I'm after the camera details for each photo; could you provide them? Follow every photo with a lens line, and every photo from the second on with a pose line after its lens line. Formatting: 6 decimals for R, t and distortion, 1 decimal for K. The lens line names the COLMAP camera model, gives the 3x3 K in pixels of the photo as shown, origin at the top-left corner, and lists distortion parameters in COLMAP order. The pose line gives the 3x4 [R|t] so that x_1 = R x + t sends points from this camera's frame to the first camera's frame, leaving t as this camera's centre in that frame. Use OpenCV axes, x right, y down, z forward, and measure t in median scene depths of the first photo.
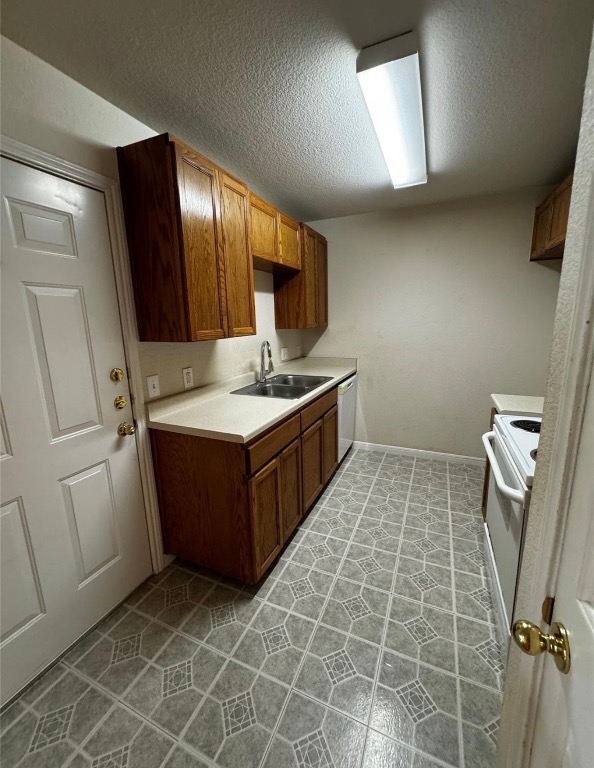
lens RADIAL K [[316.9, 0, 299.2], [0, 316.9, 380.4], [0, 0, 1]] dist [-0.000710, 0.000556]
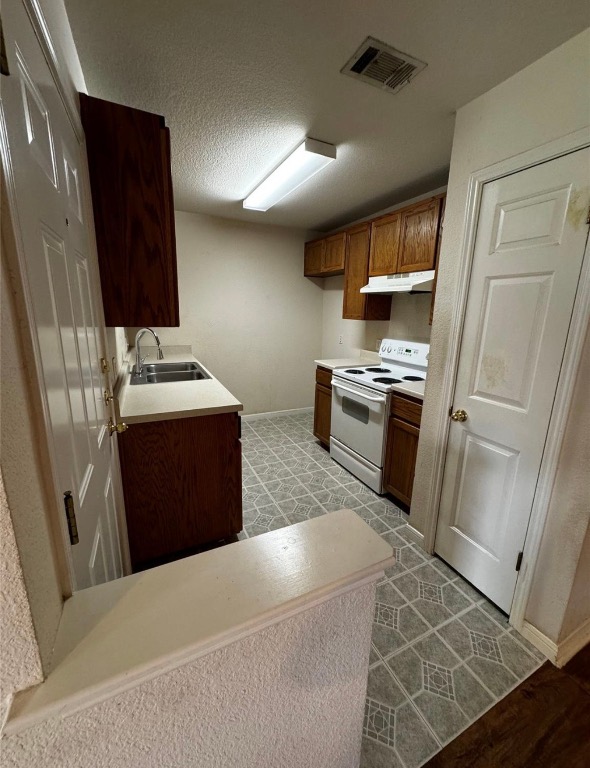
lens RADIAL K [[316.9, 0, 296.0], [0, 316.9, 380.0], [0, 0, 1]] dist [-0.000710, 0.000556]
pose [[0.643576, -0.129776, 0.754299, -0.861892], [0.111595, 0.990899, 0.075269, 0.013573], [-0.757203, 0.035735, 0.652202, 0.048905]]
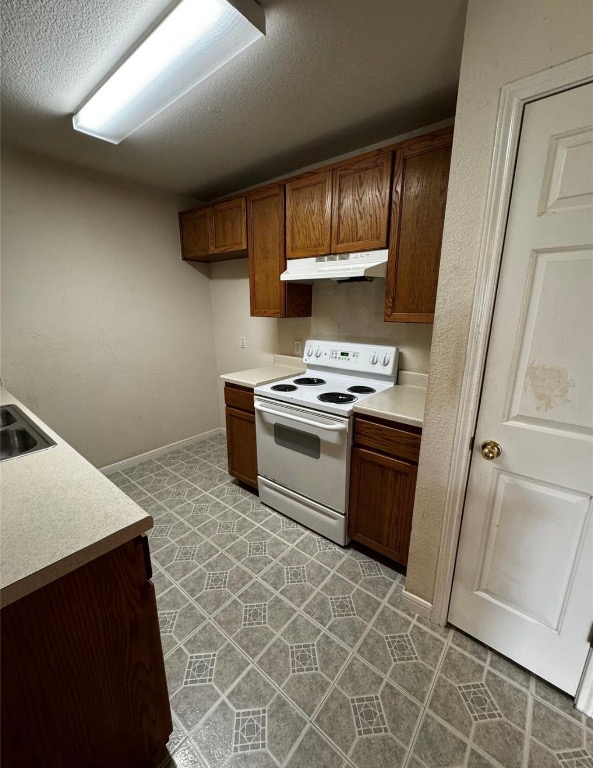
lens RADIAL K [[316.9, 0, 297.6], [0, 316.9, 385.6], [0, 0, 1]] dist [-0.000710, 0.000556]
pose [[0.267296, -0.212122, 0.939977, -0.530921], [0.179583, 0.969346, 0.167683, -0.082875], [-0.946733, 0.123983, 0.297196, 0.513350]]
